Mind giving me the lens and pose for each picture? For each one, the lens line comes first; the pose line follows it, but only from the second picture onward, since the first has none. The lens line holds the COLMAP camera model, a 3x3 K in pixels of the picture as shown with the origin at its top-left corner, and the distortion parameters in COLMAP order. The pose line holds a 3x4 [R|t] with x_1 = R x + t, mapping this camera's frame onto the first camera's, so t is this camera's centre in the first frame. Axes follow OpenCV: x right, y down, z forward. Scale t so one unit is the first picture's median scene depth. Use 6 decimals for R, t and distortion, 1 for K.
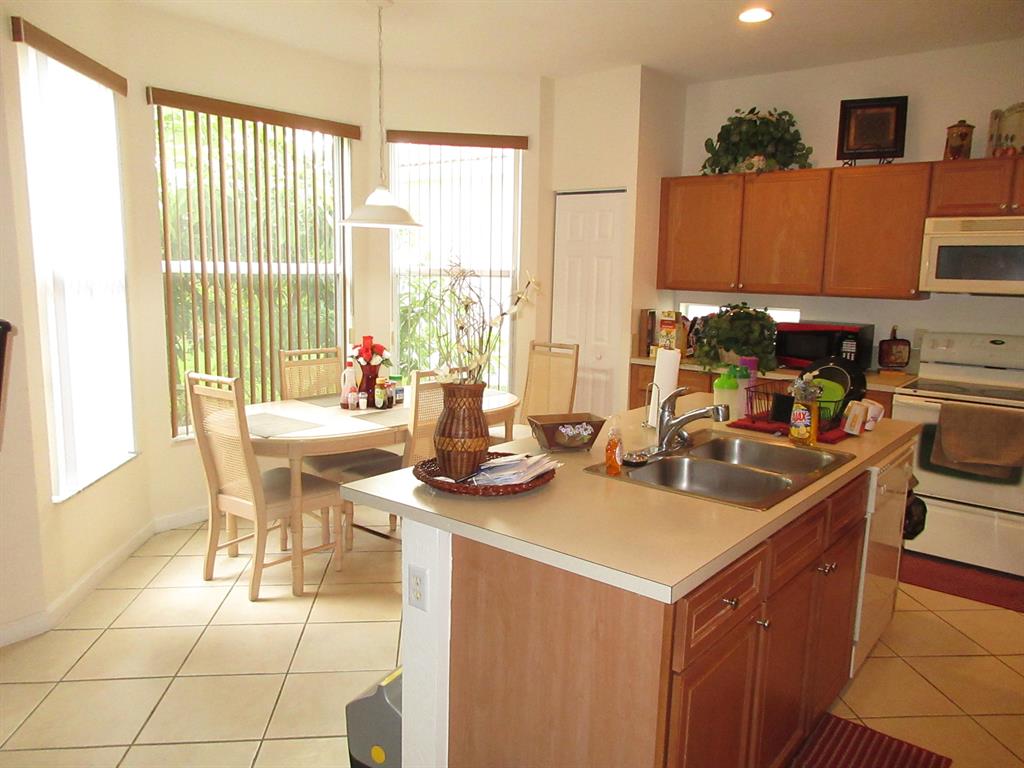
lens RADIAL K [[764.6, 0, 512.1], [0, 764.6, 380.5], [0, 0, 1]] dist [0.000244, 0.004801]
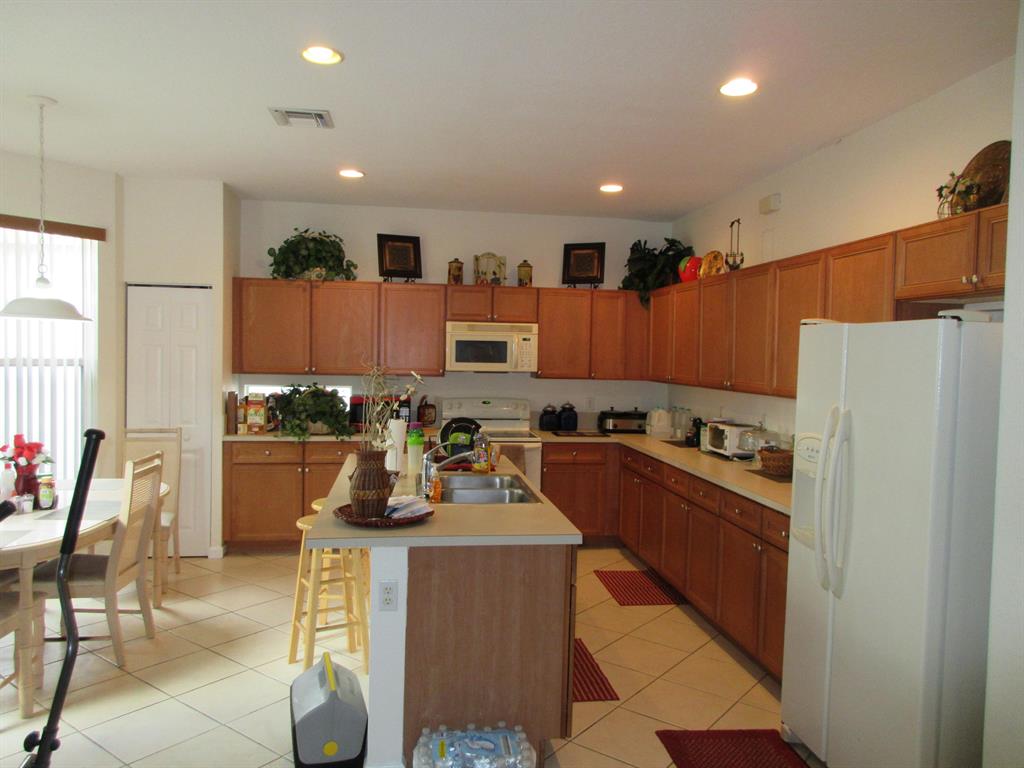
lens RADIAL K [[764.6, 0, 512.0], [0, 764.6, 386.0], [0, 0, 1]] dist [0.000244, 0.004801]
pose [[0.673761, -0.041703, 0.737772, -0.443244], [0.106093, 0.993522, -0.040729, -0.014322], [-0.731294, 0.105714, 0.673821, -0.071962]]
